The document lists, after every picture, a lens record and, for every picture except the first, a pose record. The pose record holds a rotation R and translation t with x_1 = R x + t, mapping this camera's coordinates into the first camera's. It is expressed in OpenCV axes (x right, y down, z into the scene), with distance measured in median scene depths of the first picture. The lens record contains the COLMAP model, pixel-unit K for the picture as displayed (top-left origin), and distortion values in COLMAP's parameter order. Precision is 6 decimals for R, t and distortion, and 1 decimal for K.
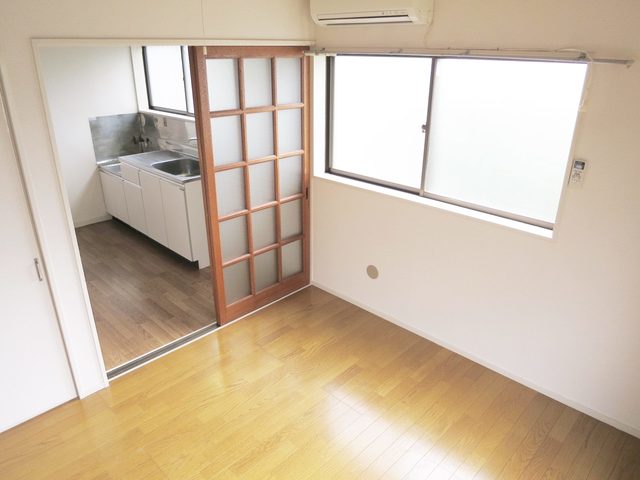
lens RADIAL K [[460.6, 0, 320.0], [0, 460.6, 240.0], [0, 0, 1]] dist [-0.038212, 0.001562]
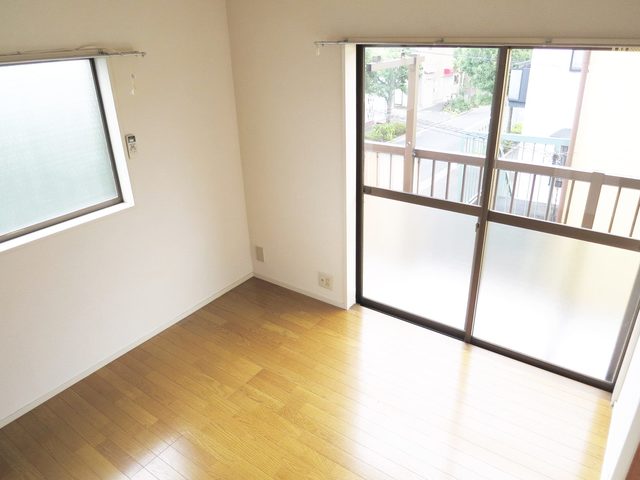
lens RADIAL K [[460.6, 0, 320.0], [0, 460.6, 240.0], [0, 0, 1]] dist [-0.038212, 0.001562]
pose [[-0.145401, -0.414720, 0.898257, -0.722511], [0.413328, 0.799419, 0.435993, -0.272105], [-0.898899, 0.434668, 0.055179, 0.585882]]
